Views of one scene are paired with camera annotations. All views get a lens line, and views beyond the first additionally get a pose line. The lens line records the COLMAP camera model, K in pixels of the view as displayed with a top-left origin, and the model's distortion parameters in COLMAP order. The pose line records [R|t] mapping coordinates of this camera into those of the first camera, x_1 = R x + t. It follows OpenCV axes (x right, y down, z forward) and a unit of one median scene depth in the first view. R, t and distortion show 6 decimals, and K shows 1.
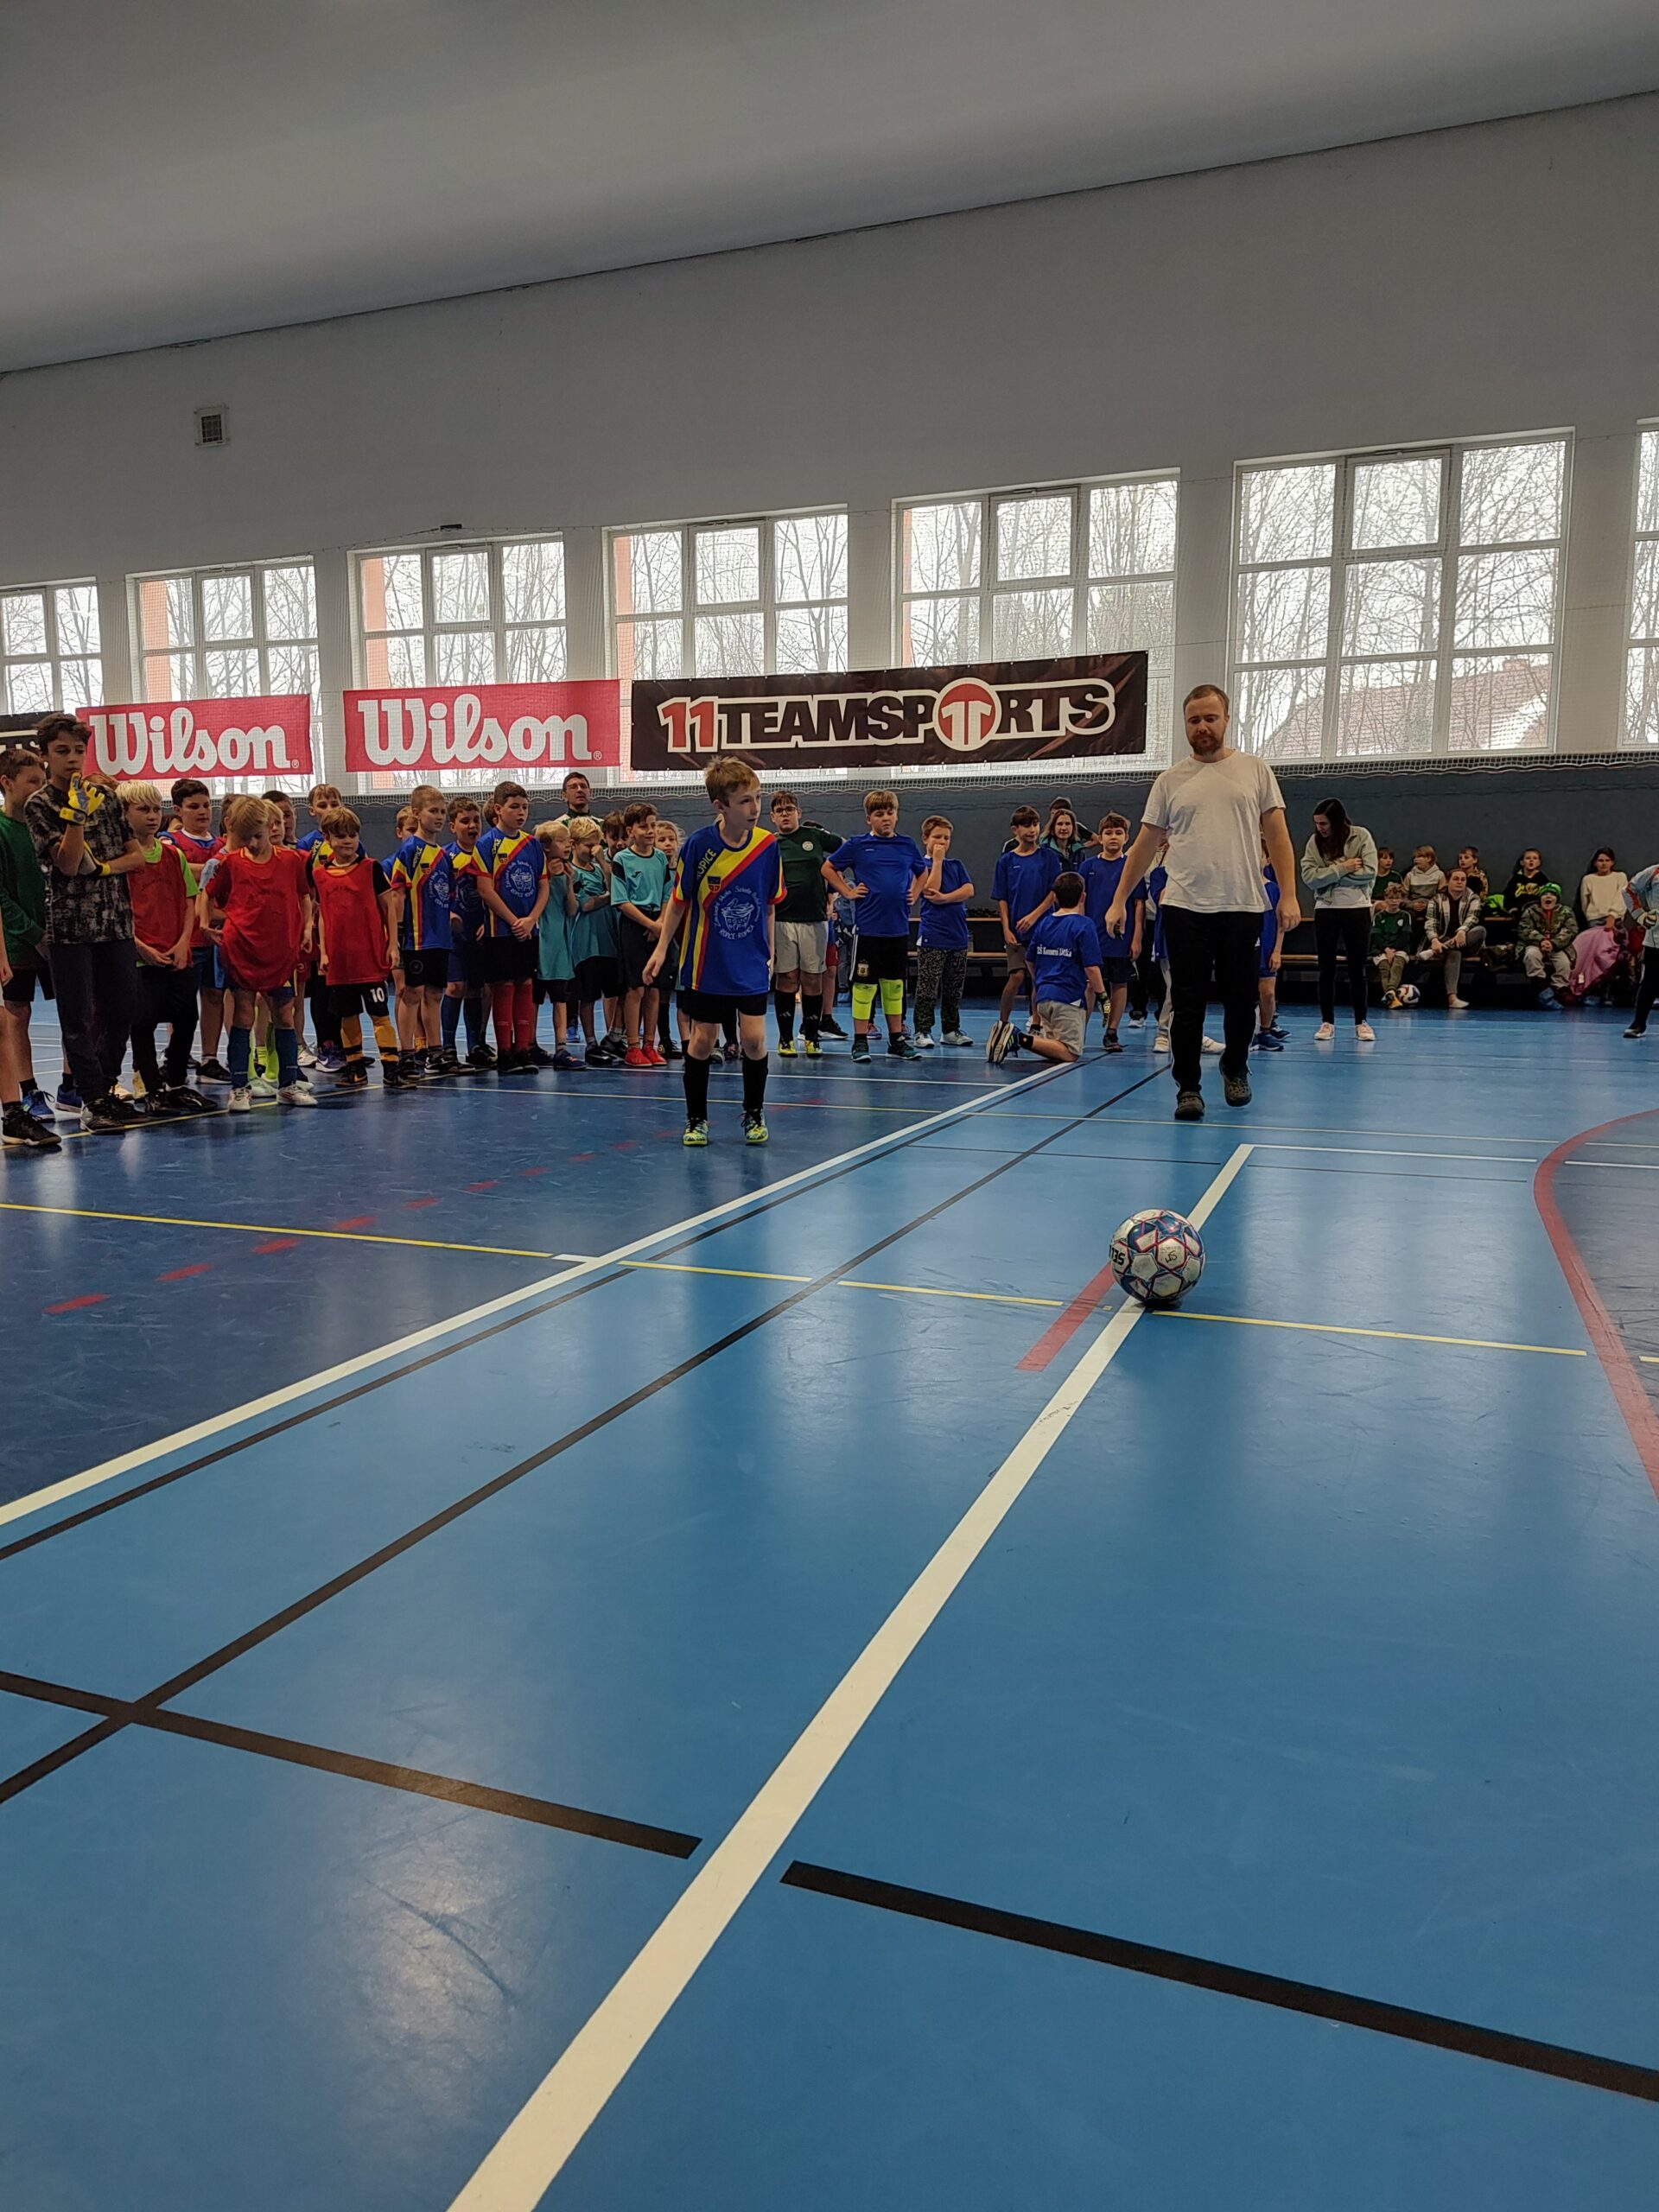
lens RADIAL K [[1506.1, 0, 882.9], [0, 1506.1, 1084.2], [0, 0, 1]] dist [0.059478, -0.048366]
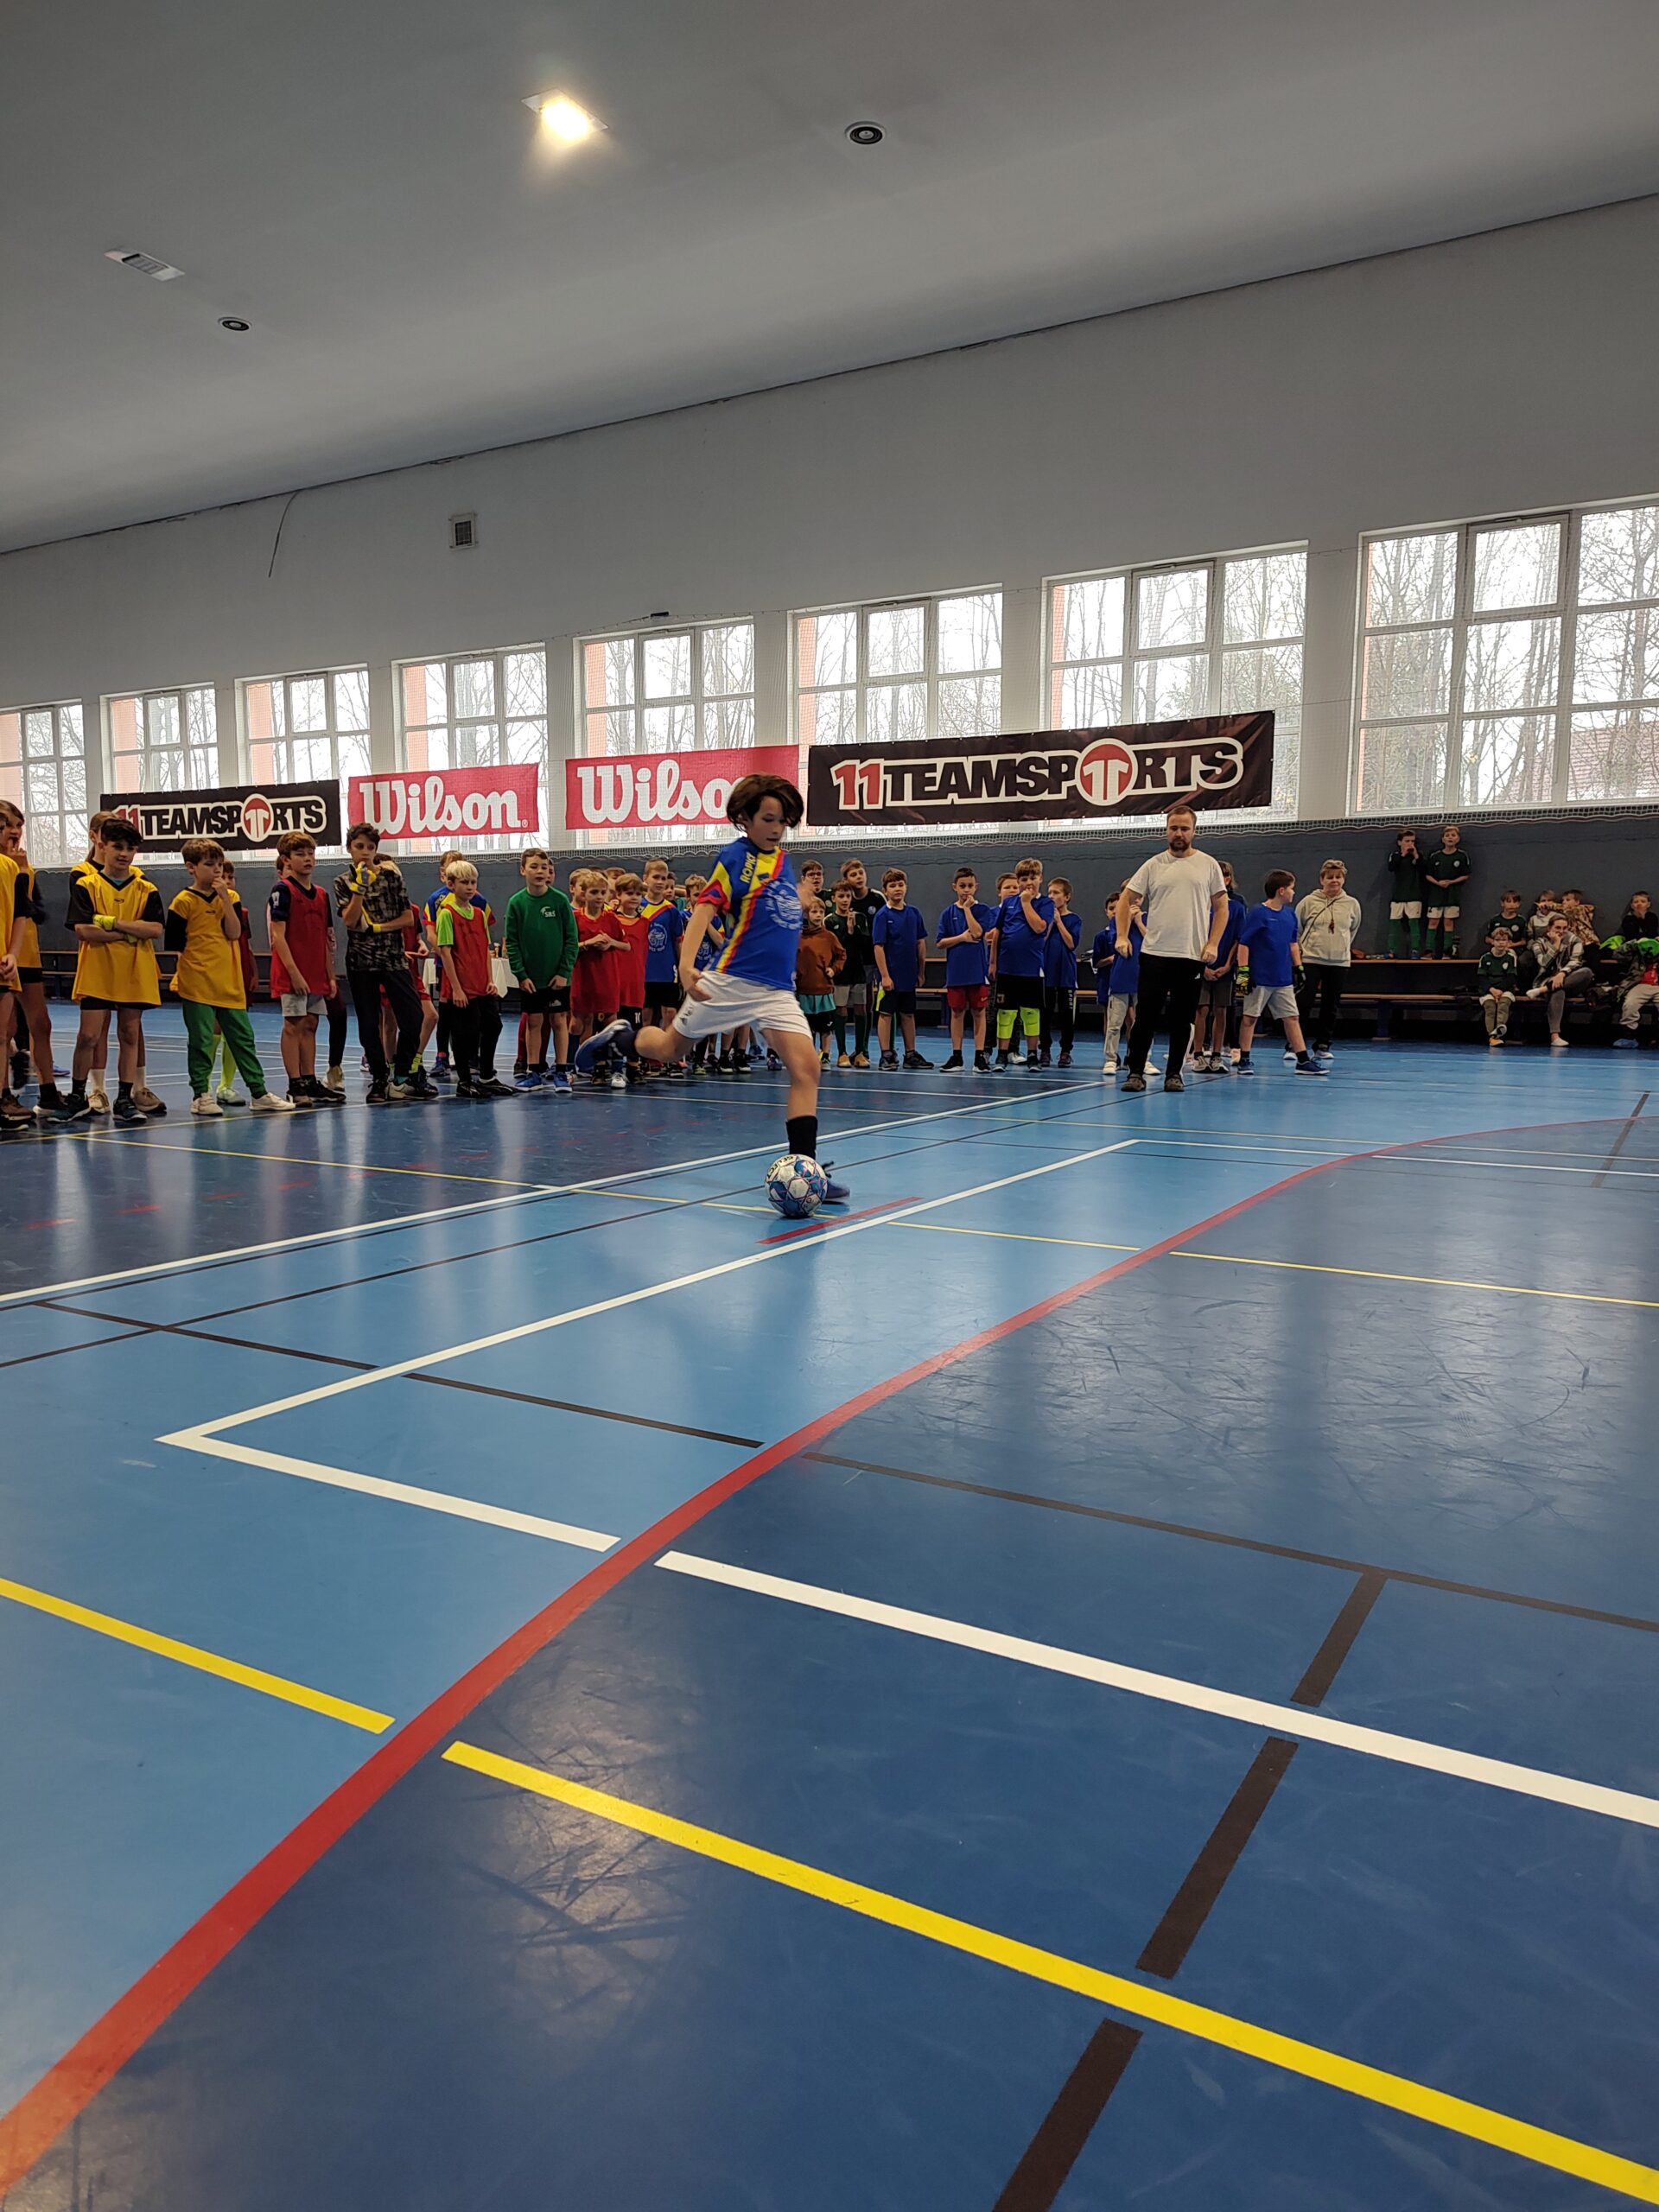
lens RADIAL K [[1506.1, 0, 894.4], [0, 1506.1, 1096.9], [0, 0, 1]] dist [0.059478, -0.048366]
pose [[0.988059, 0.018388, -0.152978, 0.074243], [-0.021486, 0.999596, -0.018625, 0.010378], [0.152573, 0.021689, 0.988054, -0.083589]]
